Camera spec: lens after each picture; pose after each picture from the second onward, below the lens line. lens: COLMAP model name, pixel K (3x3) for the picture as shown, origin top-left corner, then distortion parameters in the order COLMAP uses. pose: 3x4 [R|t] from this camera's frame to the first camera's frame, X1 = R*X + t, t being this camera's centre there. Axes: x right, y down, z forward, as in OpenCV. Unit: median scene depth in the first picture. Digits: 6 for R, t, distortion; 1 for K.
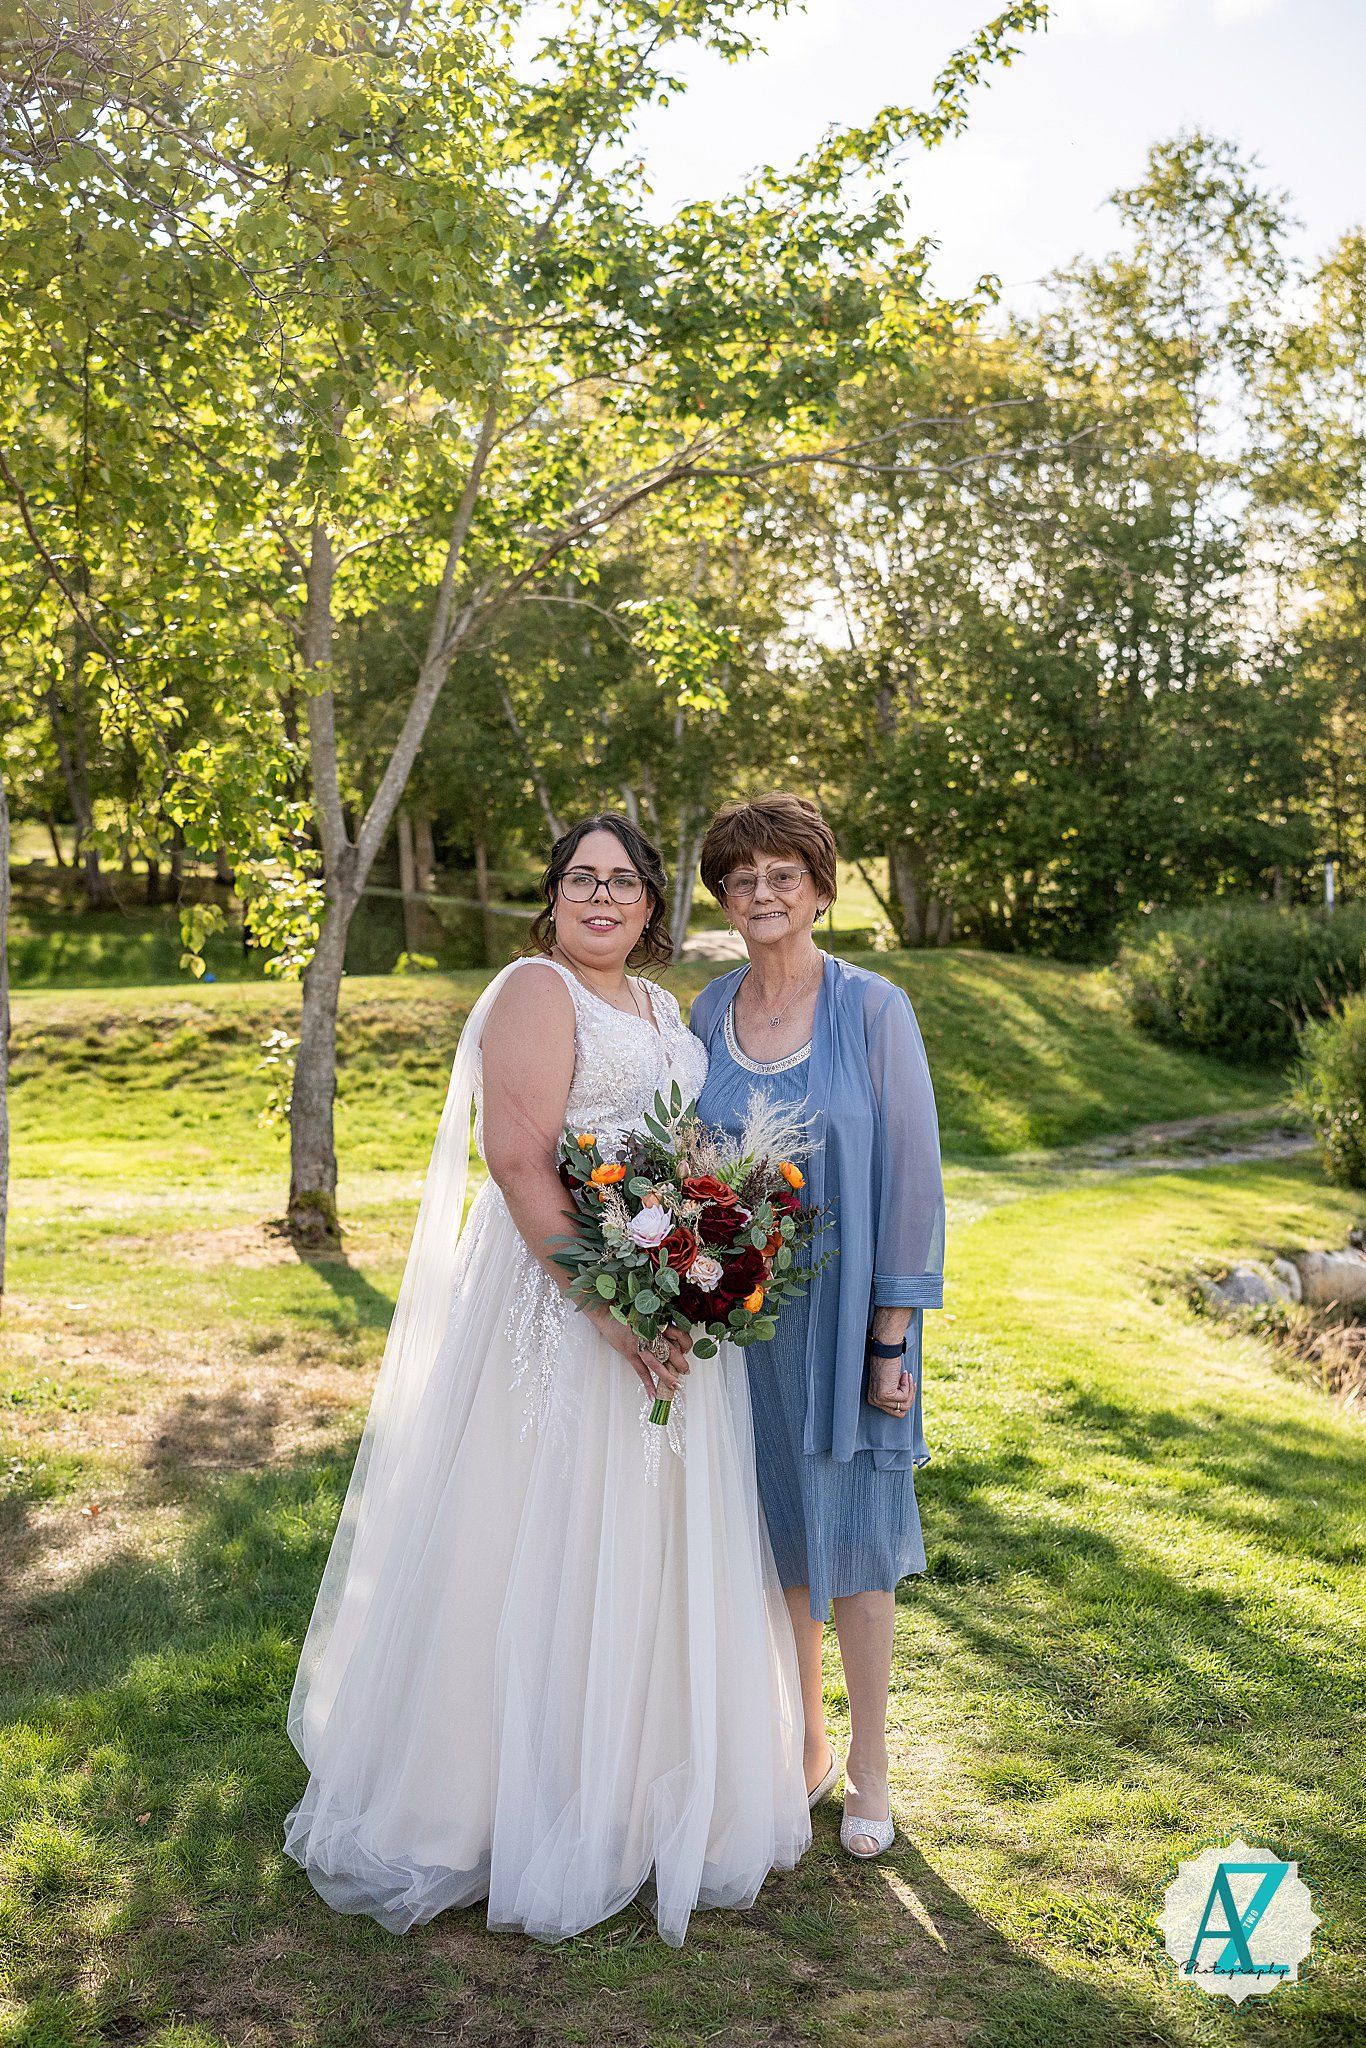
lens RADIAL K [[2061.1, 0, 680.8], [0, 2061.1, 1022.5], [0, 0, 1]] dist [0.012136, -0.004440]
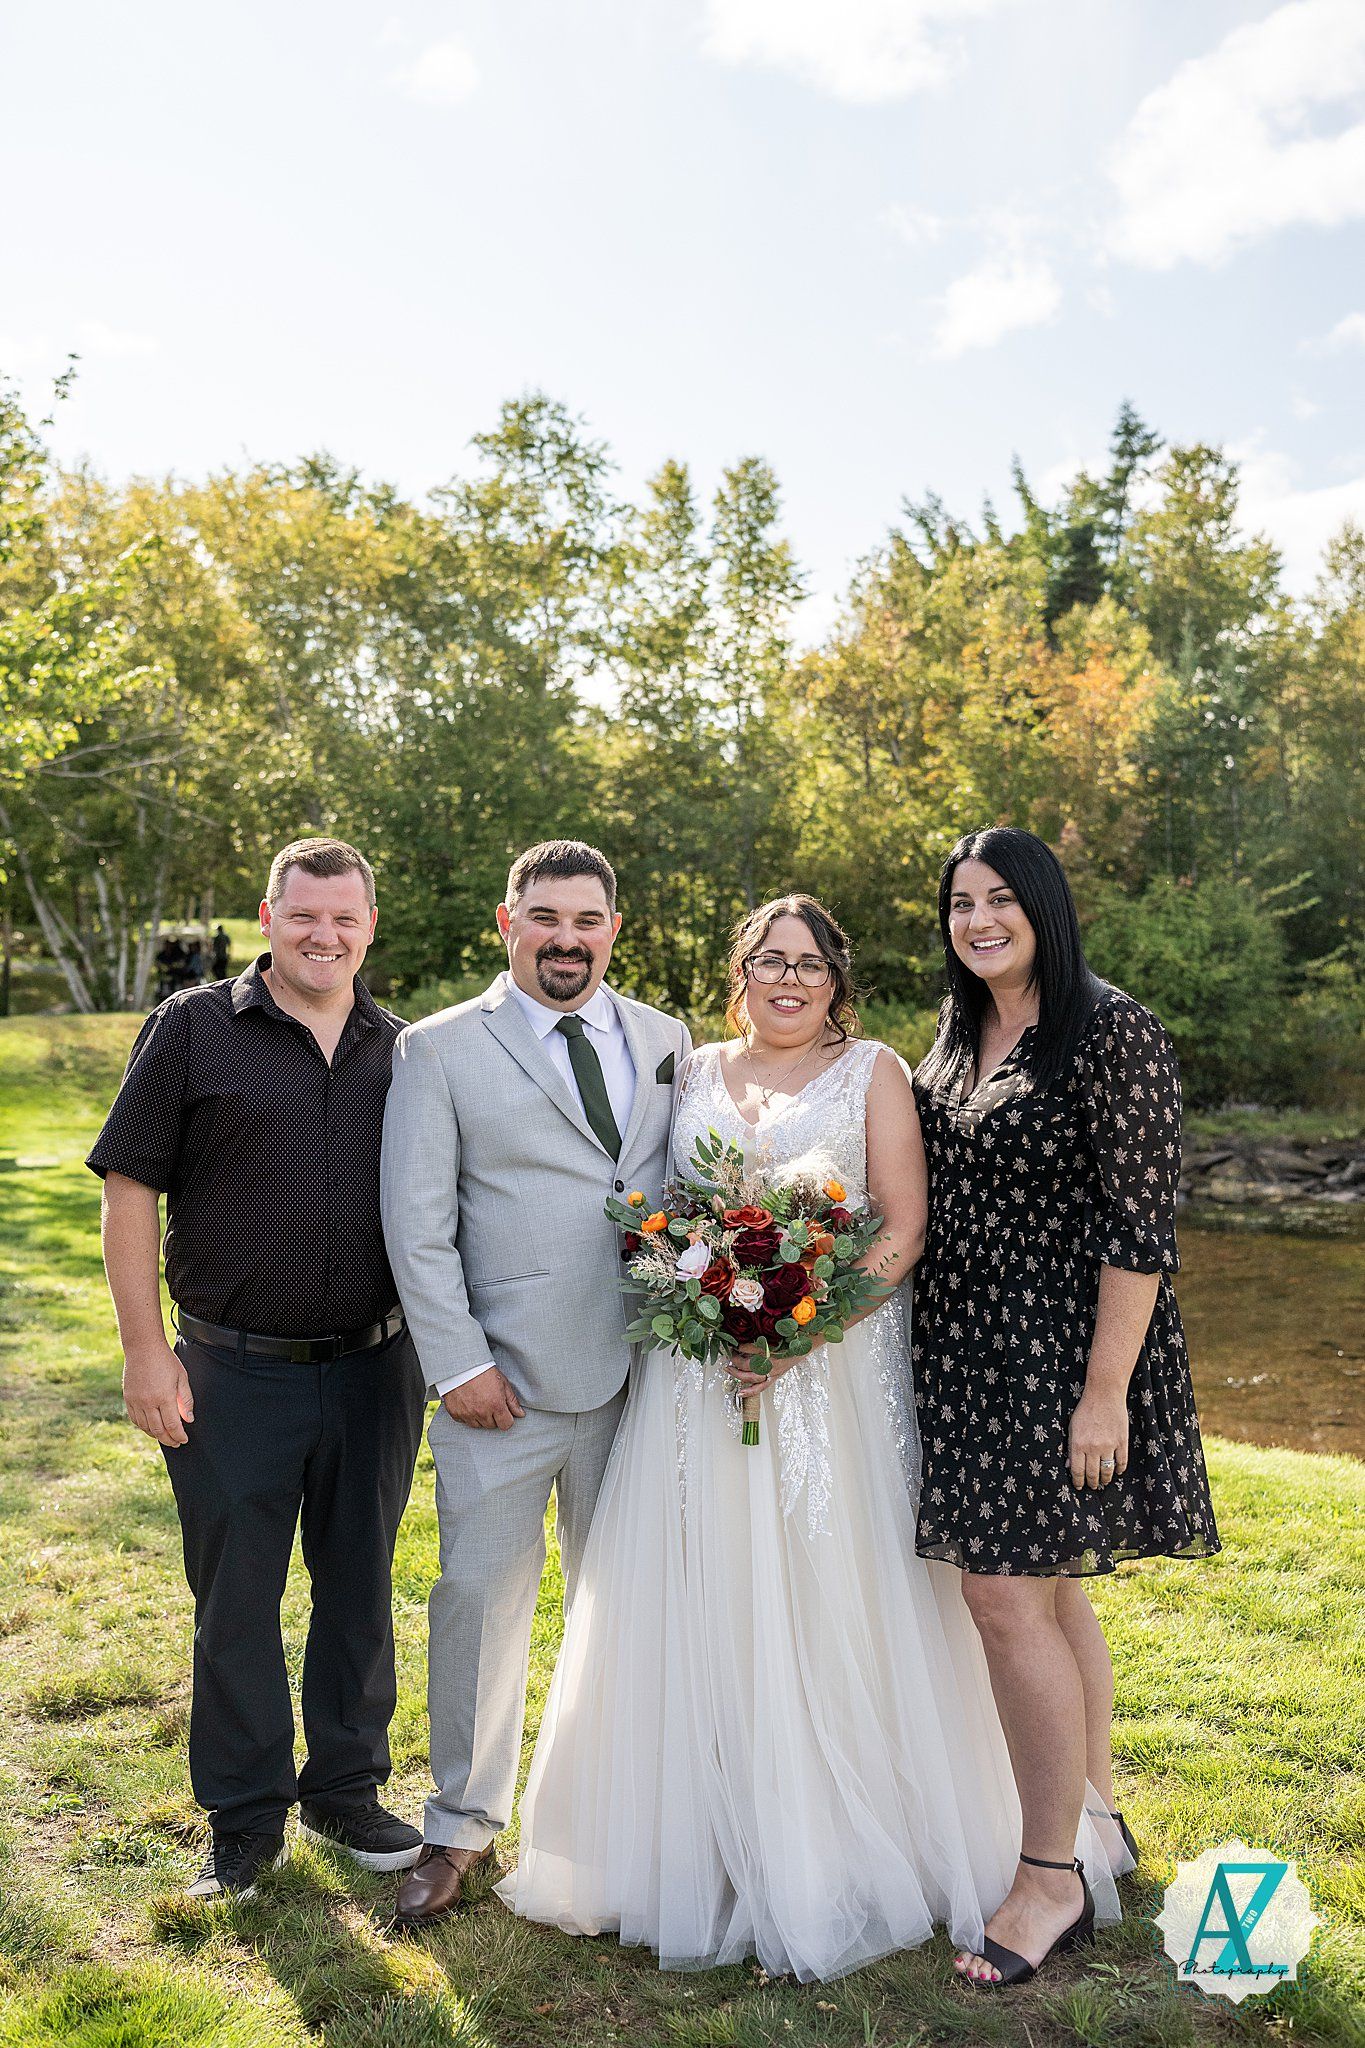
lens RADIAL K [[2267.8, 0, 683.8], [0, 2267.8, 997.1], [0, 0, 1]] dist [0.011286, 0.000953]
pose [[0.986796, 0.010763, 0.161607, 0.202899], [-0.004617, 0.999254, -0.038354, 0.024303], [-0.161899, 0.037102, 0.986110, -0.815511]]
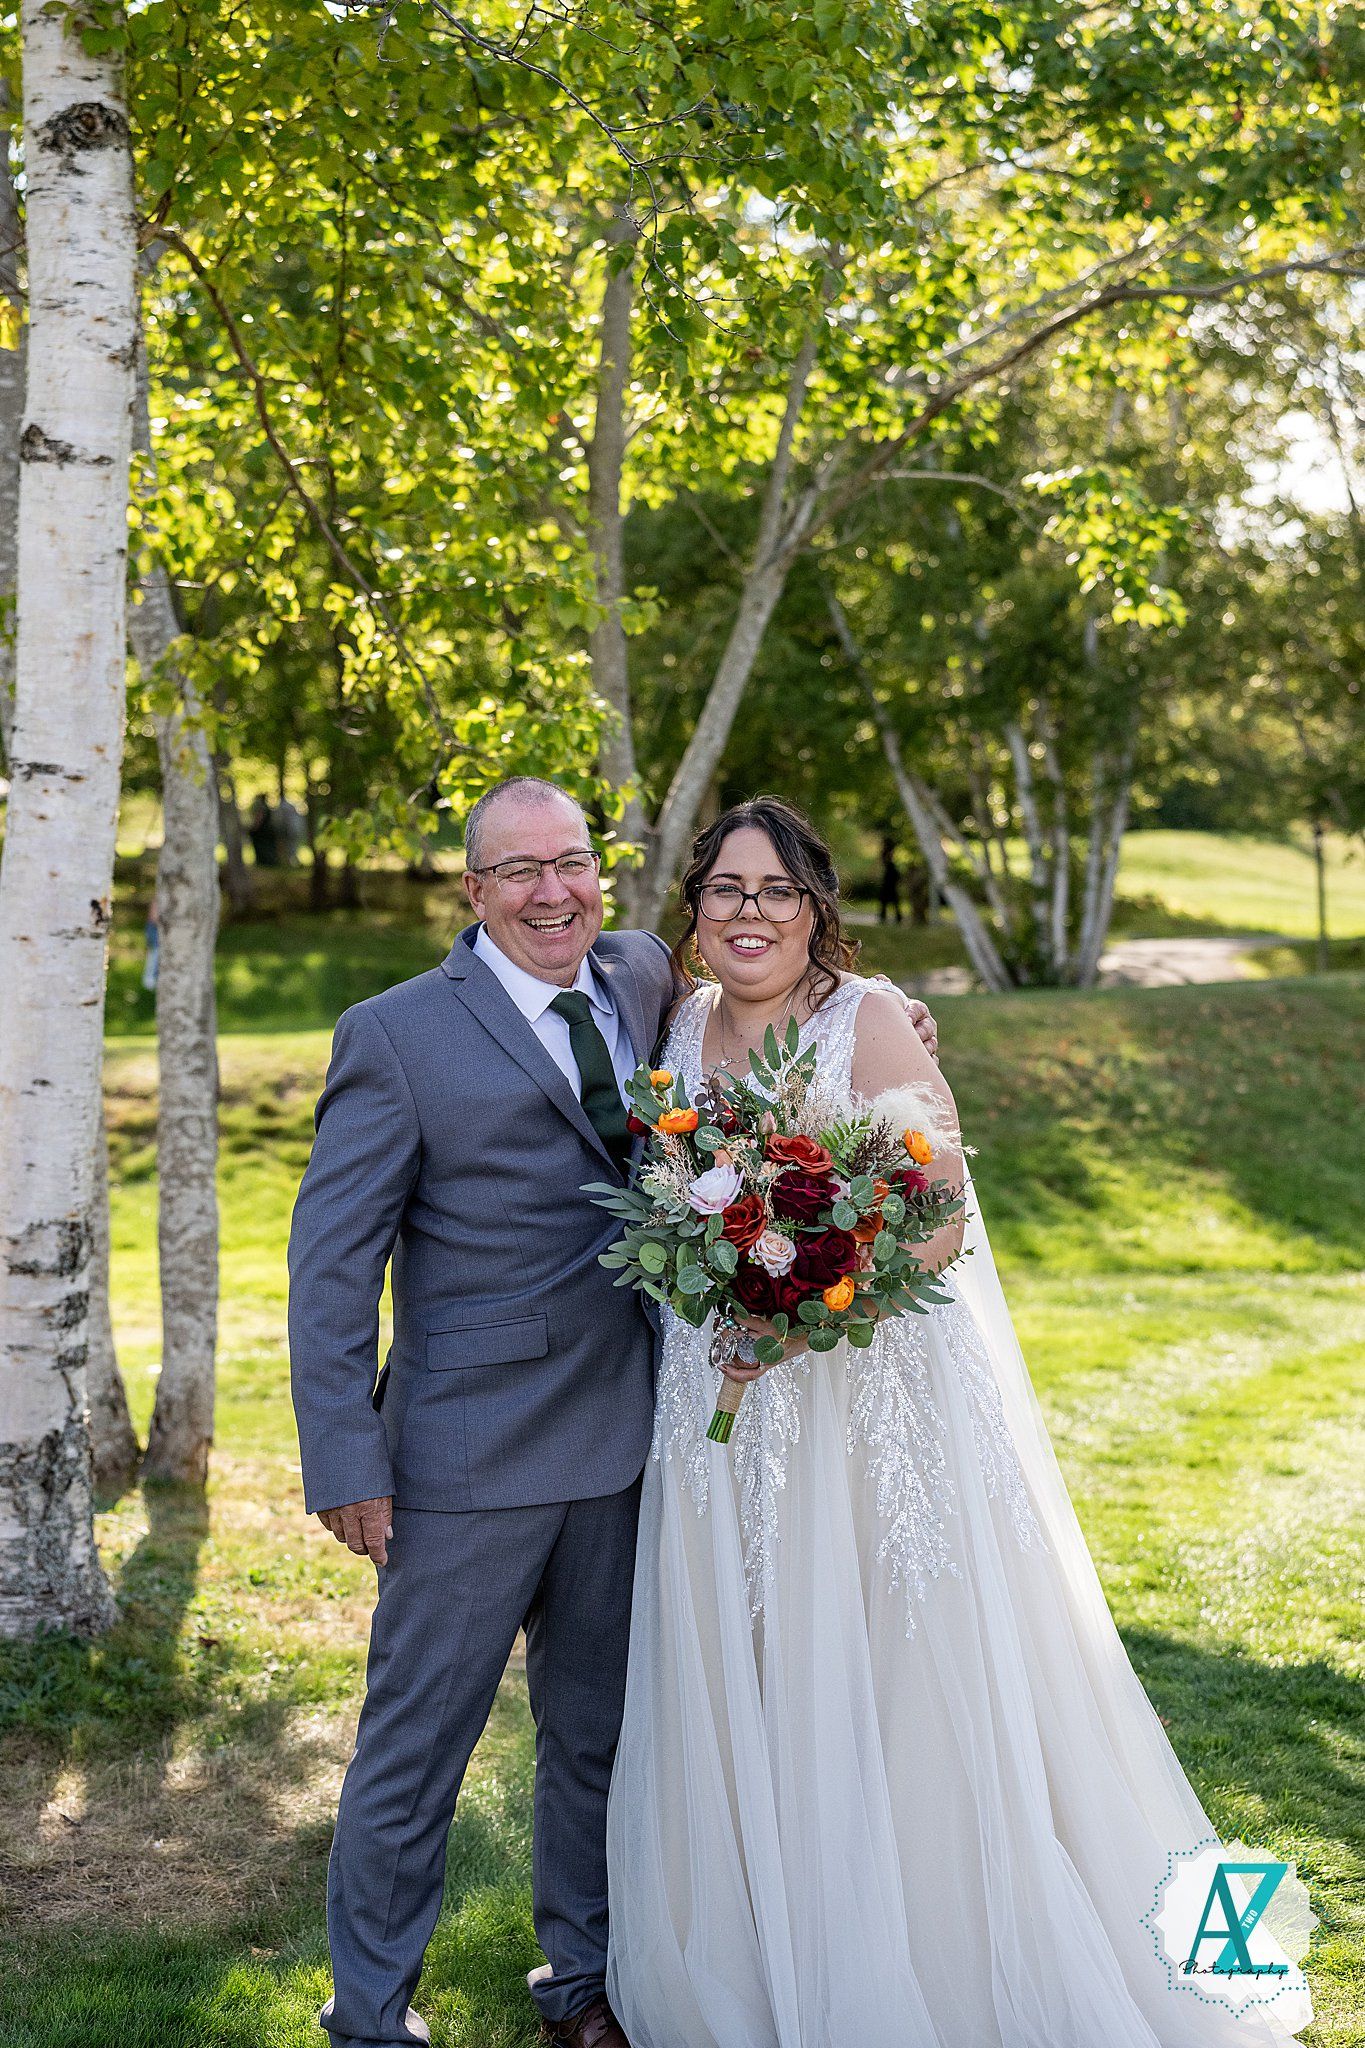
lens RADIAL K [[3105.9, 0, 692.8], [0, 3105.9, 1027.6], [0, 0, 1]] dist [-0.002289, -0.040996]
pose [[0.992064, -0.007267, -0.125524, -0.007040], [0.005138, 0.999838, -0.017274, 0.000463], [0.125629, 0.016492, 0.991940, -0.036613]]
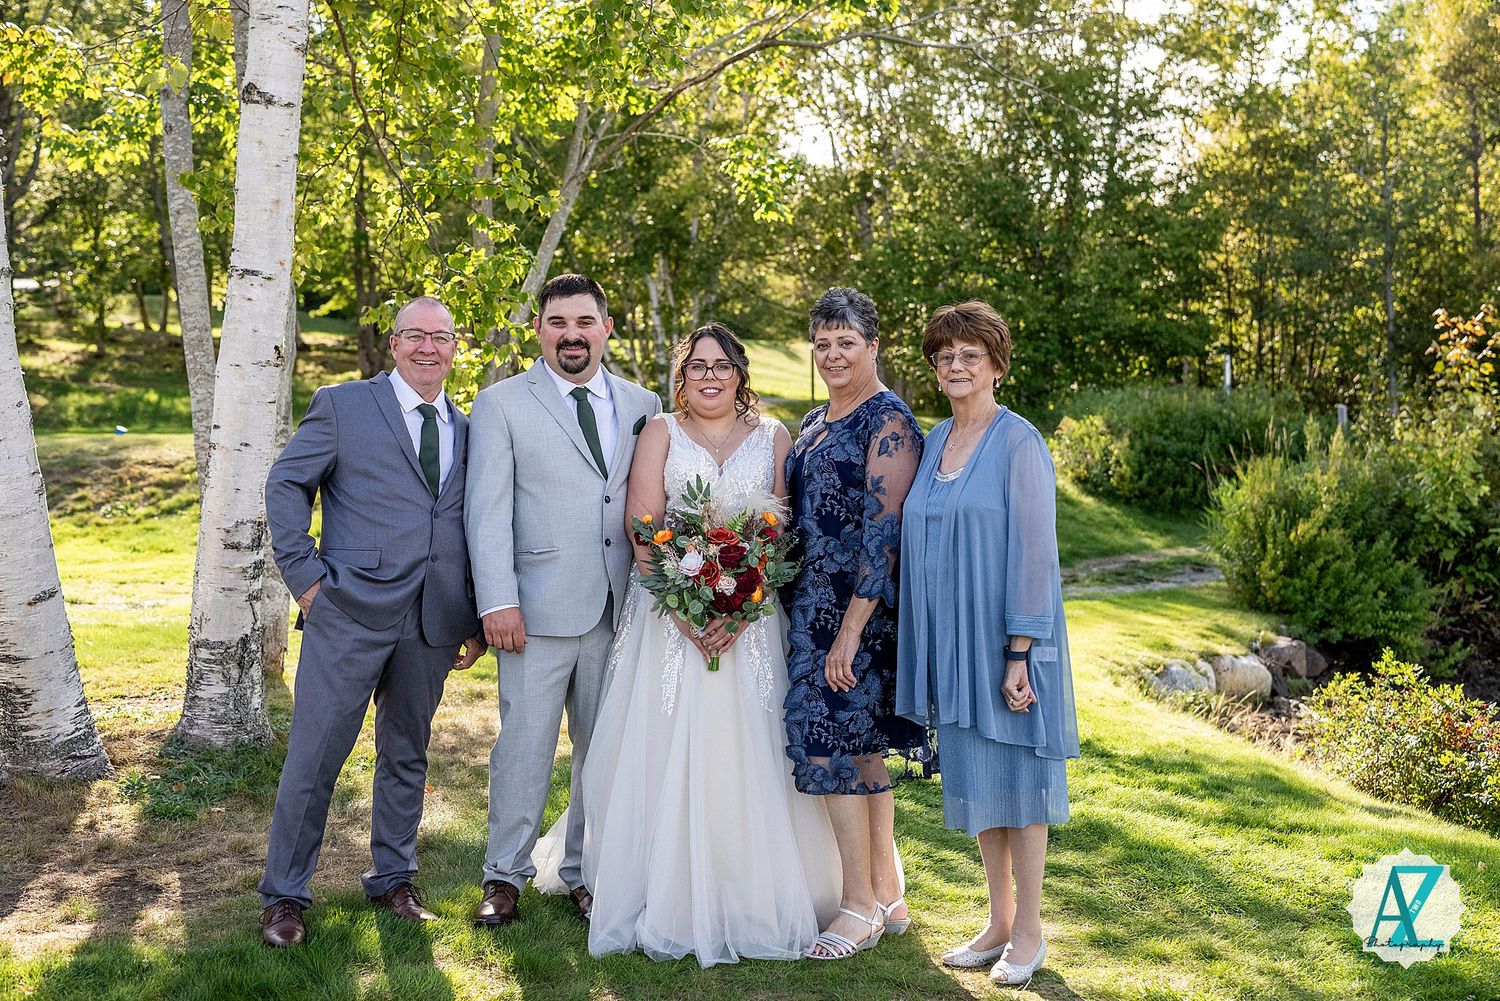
lens RADIAL K [[1761.7, 0, 743.9], [0, 1761.7, 494.2], [0, 0, 1]] dist [0.005932, -0.025434]
pose [[0.998593, 0.020518, 0.048895, -0.038113], [-0.020980, 0.999740, 0.008957, 0.004938], [-0.048698, -0.009970, 0.998764, -0.066009]]
